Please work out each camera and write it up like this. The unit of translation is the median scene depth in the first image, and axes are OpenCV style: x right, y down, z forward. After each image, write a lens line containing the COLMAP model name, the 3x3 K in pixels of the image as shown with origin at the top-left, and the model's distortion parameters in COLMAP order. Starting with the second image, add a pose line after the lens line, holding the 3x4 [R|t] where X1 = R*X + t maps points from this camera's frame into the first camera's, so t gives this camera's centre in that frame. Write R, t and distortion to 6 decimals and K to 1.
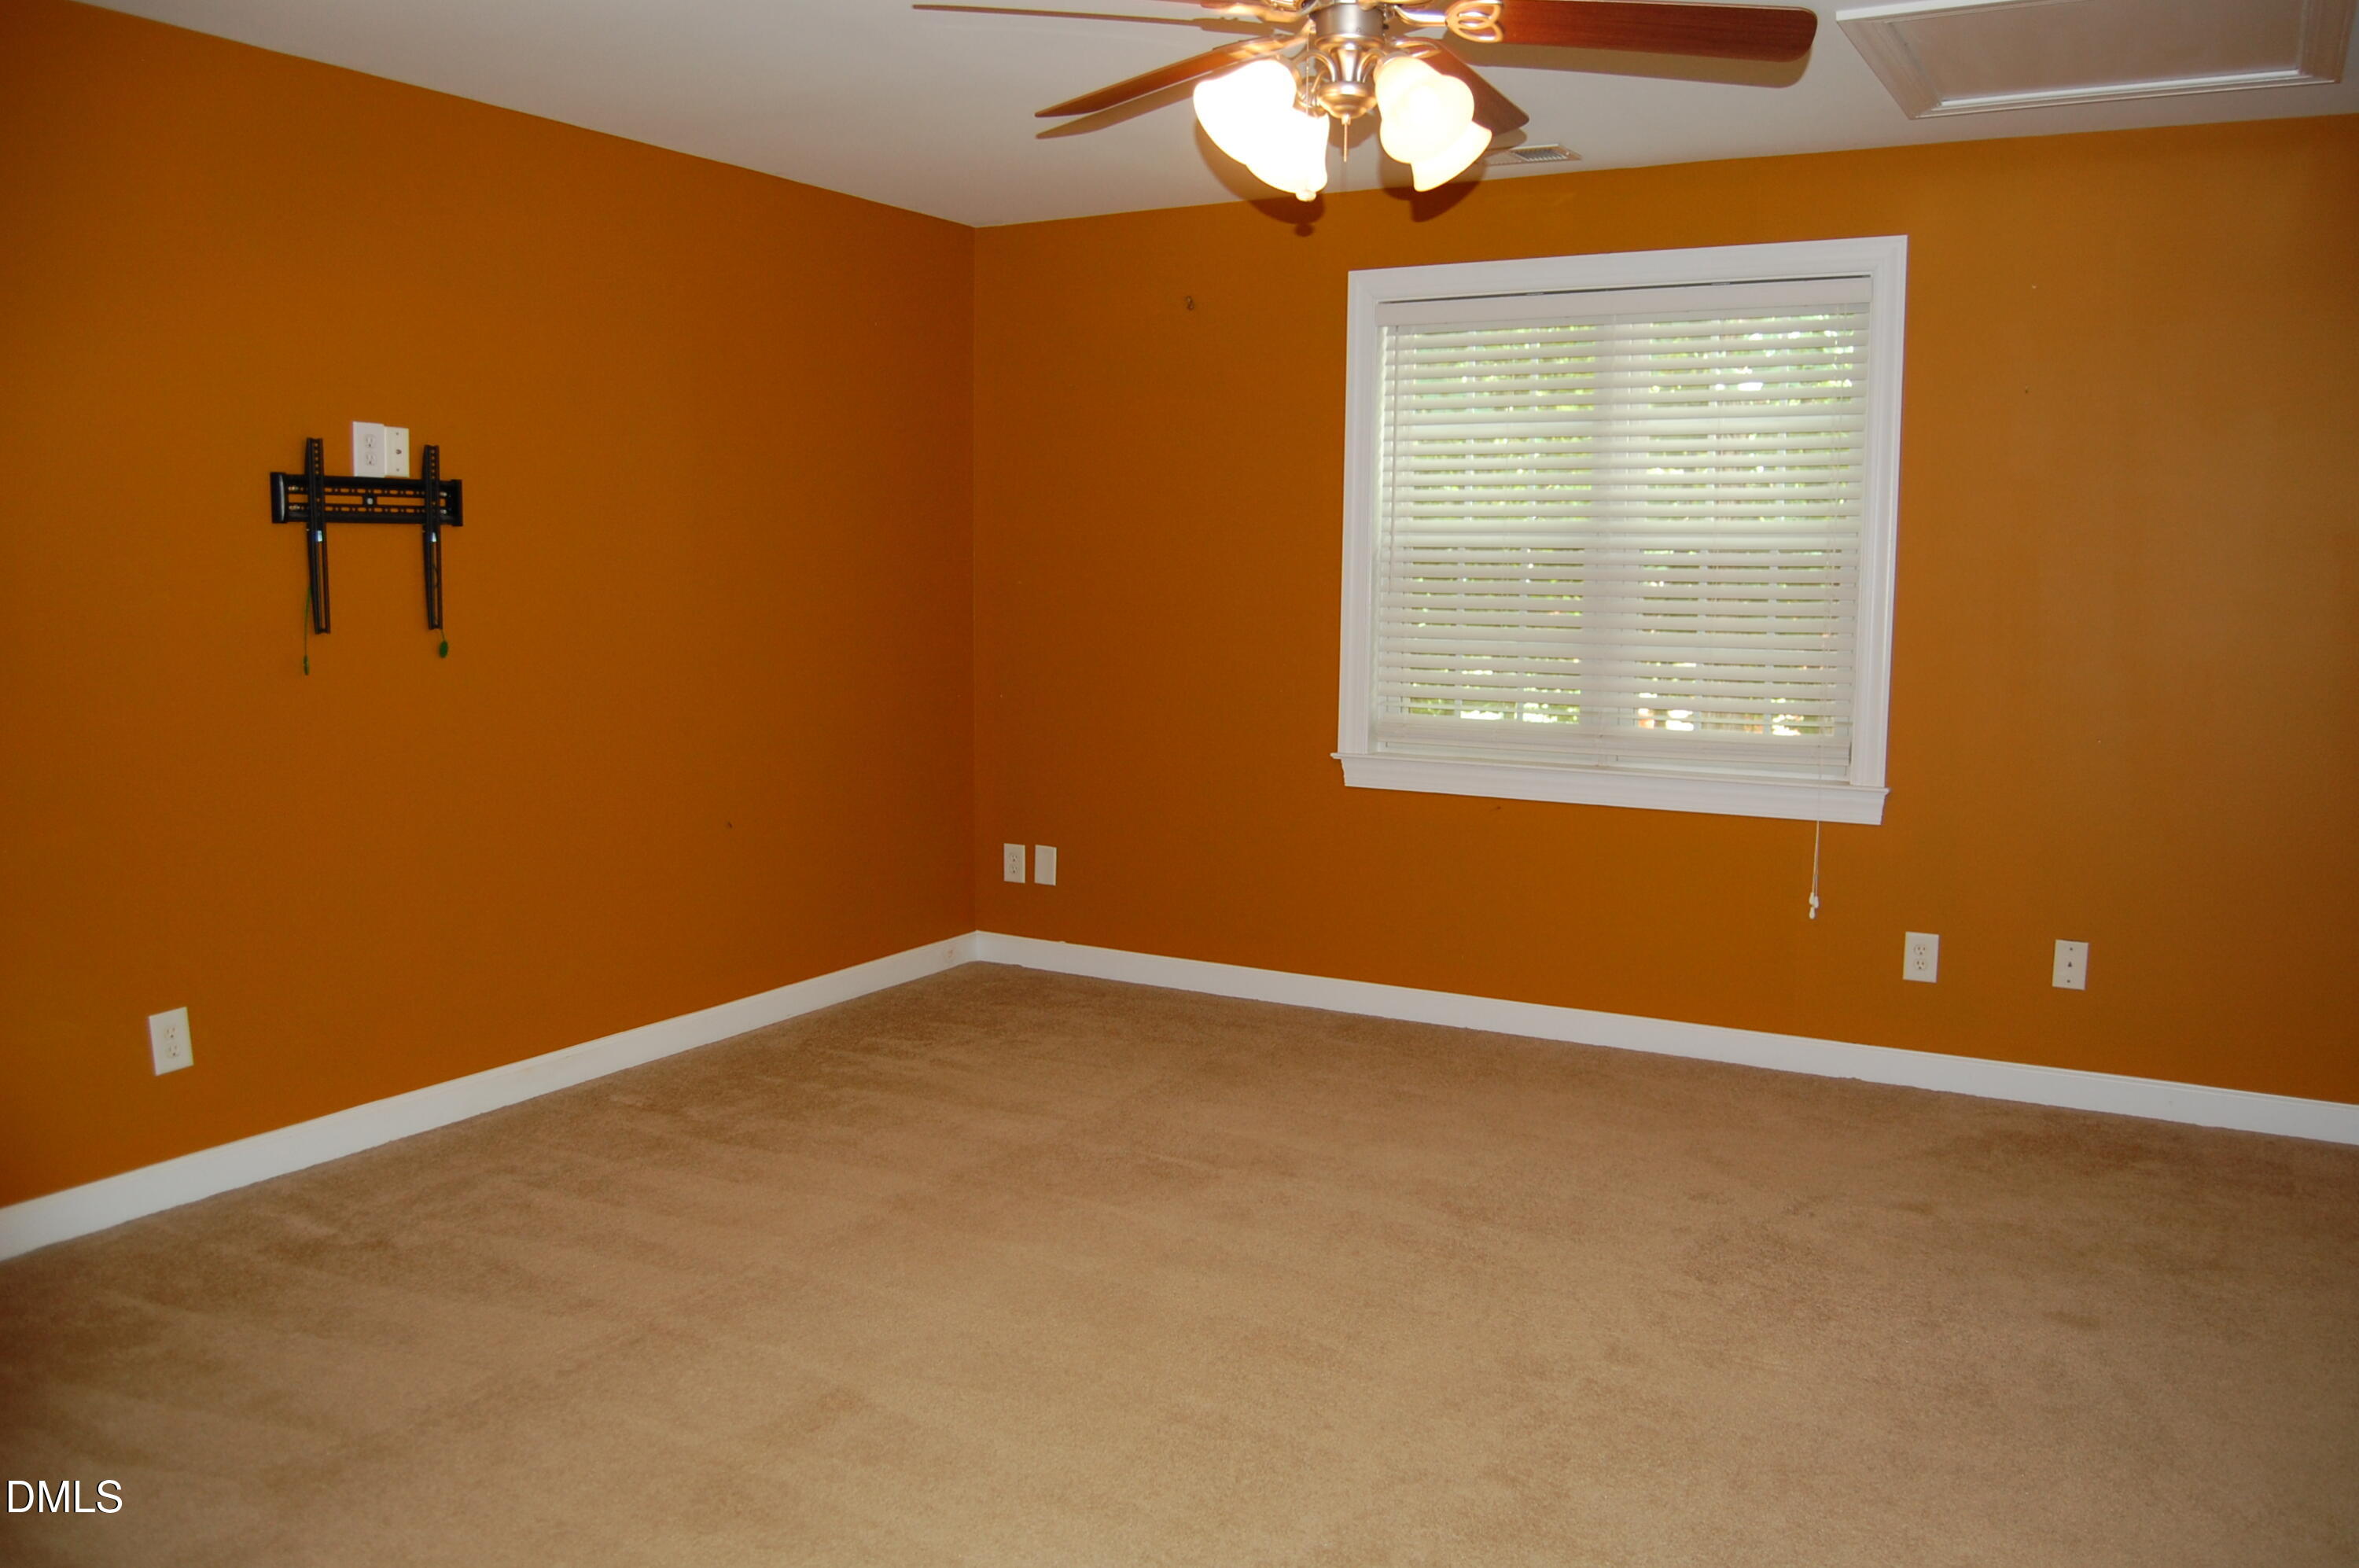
lens RADIAL K [[1835.8, 0, 1179.5], [0, 1835.8, 784.0], [0, 0, 1]] dist [-0.070173, 0.003765]
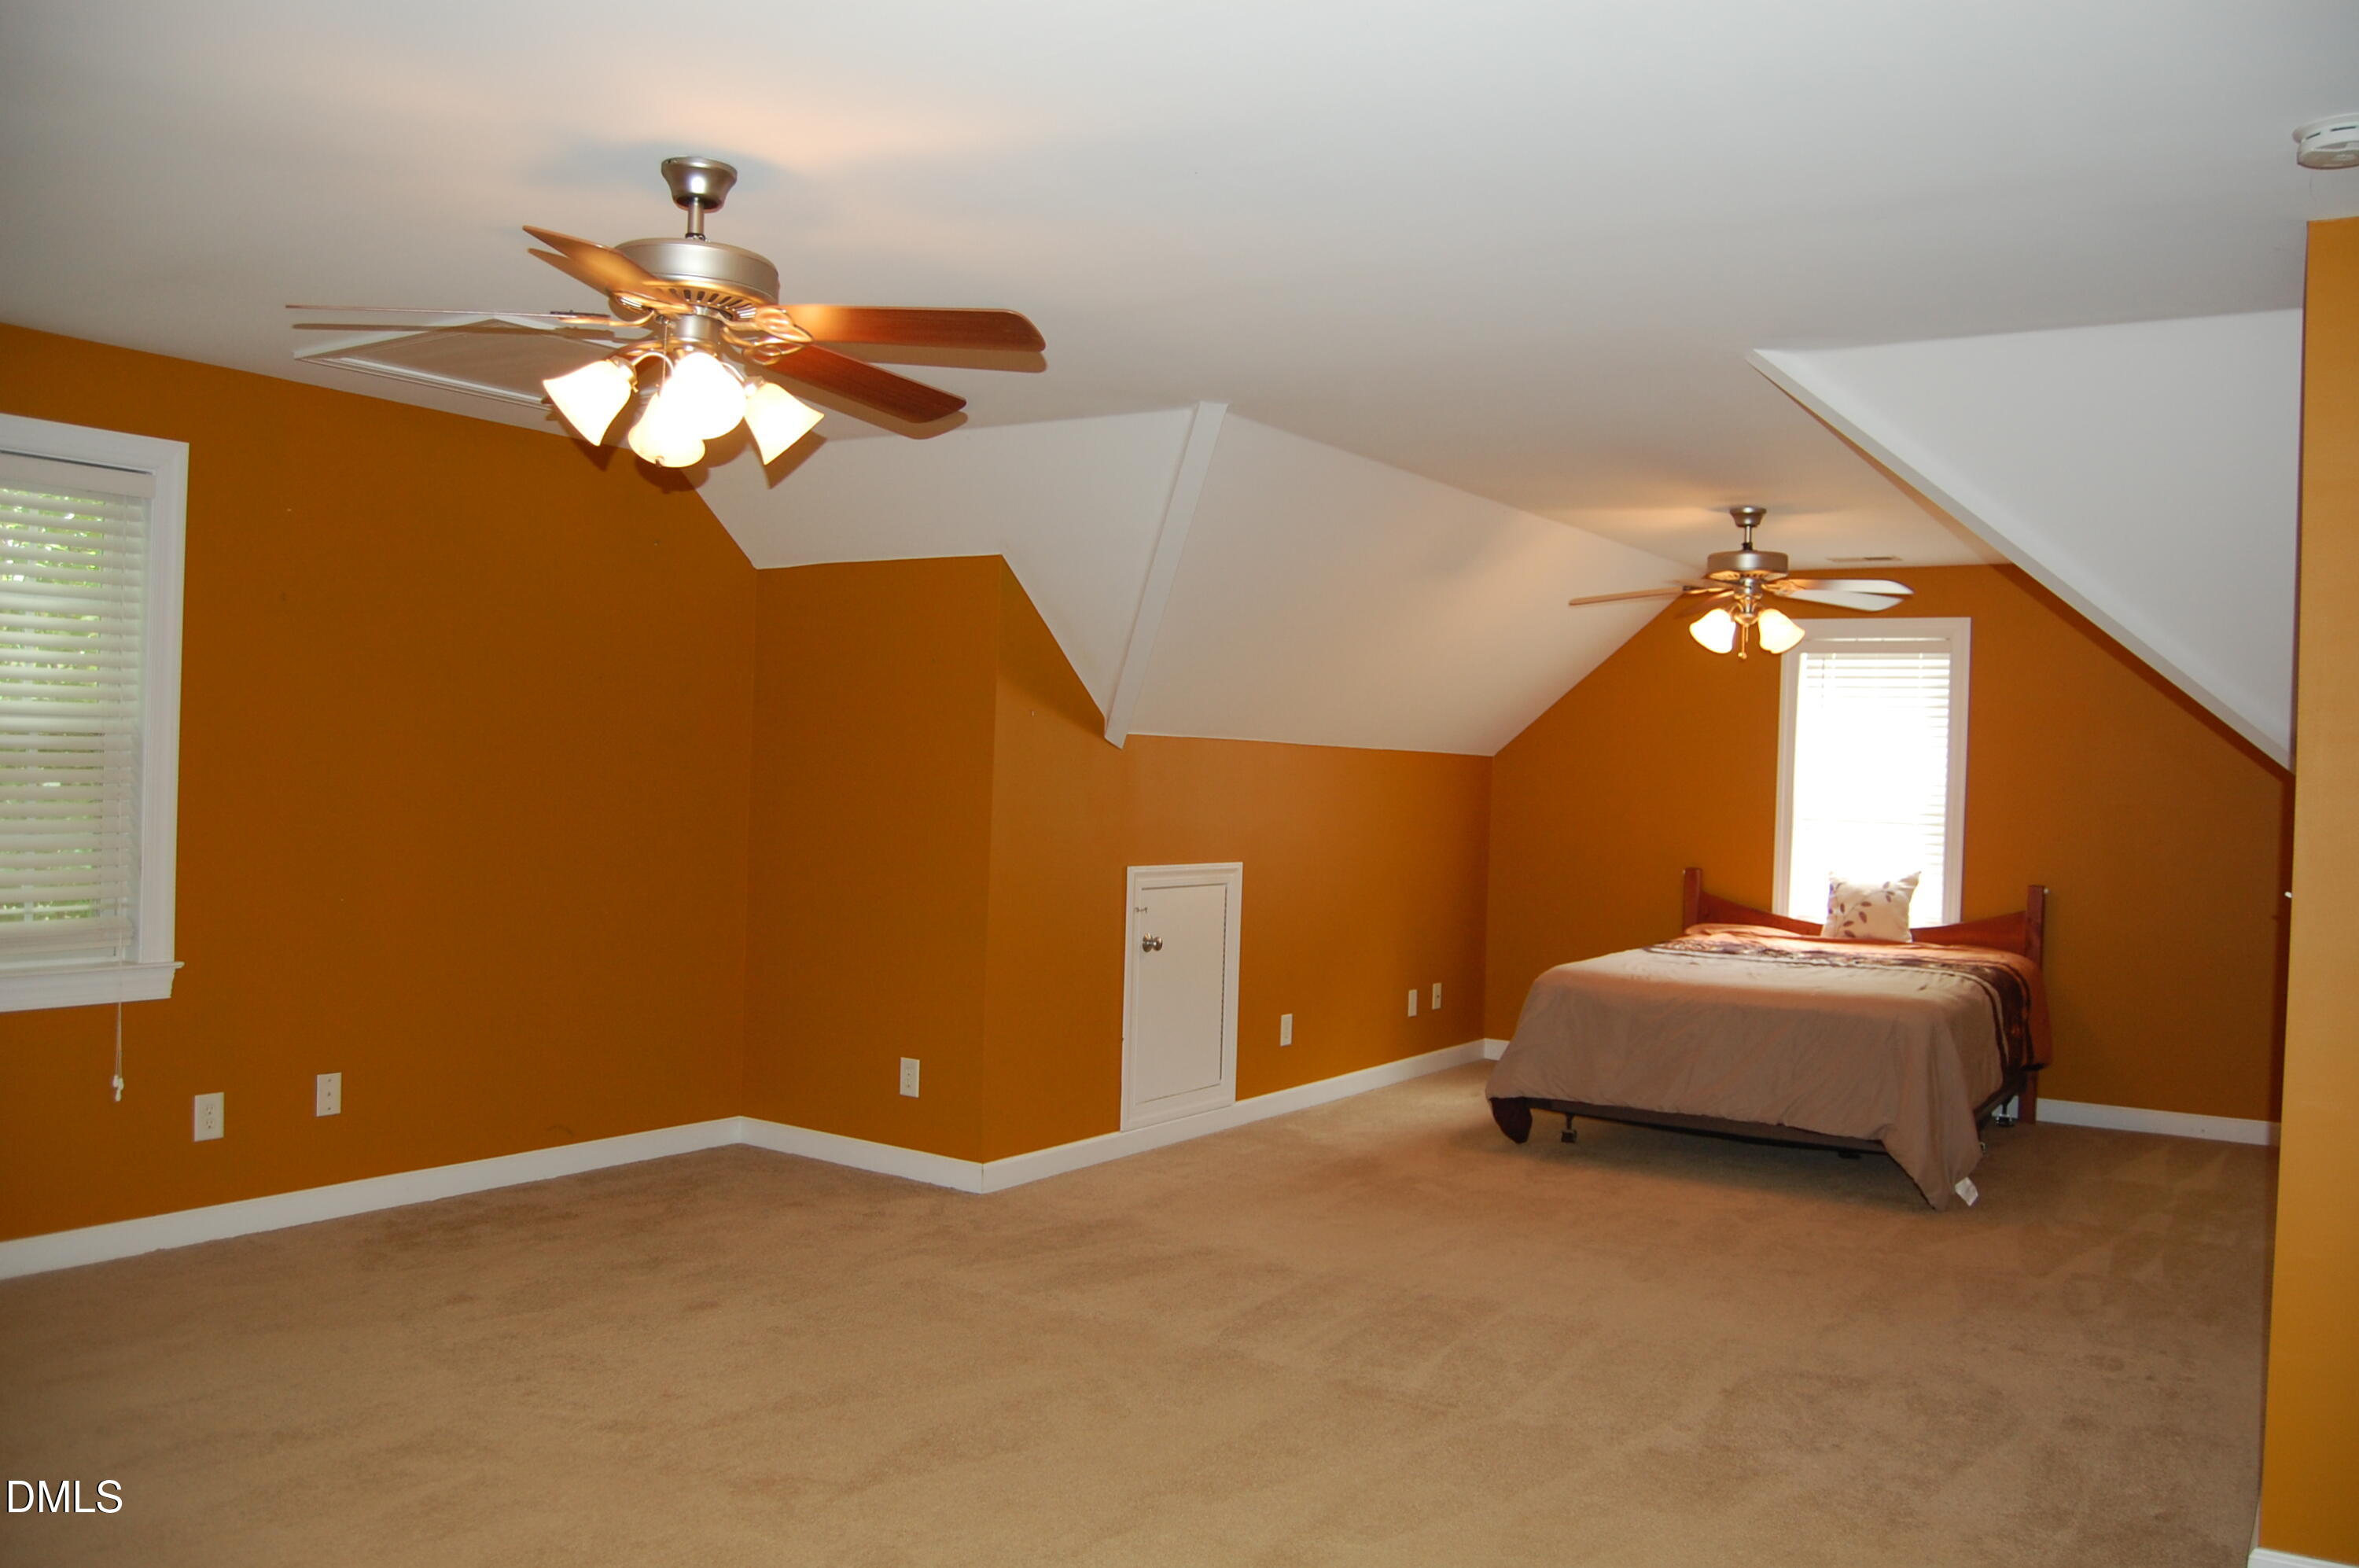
lens RADIAL K [[1835.8, 0, 1179.5], [0, 1835.8, 784.0], [0, 0, 1]] dist [-0.070173, 0.003765]
pose [[0.071321, -0.007598, 0.997424, -0.597152], [0.093981, 0.995574, 0.000864, -0.046097], [-0.993016, 0.093678, 0.071719, 0.342966]]
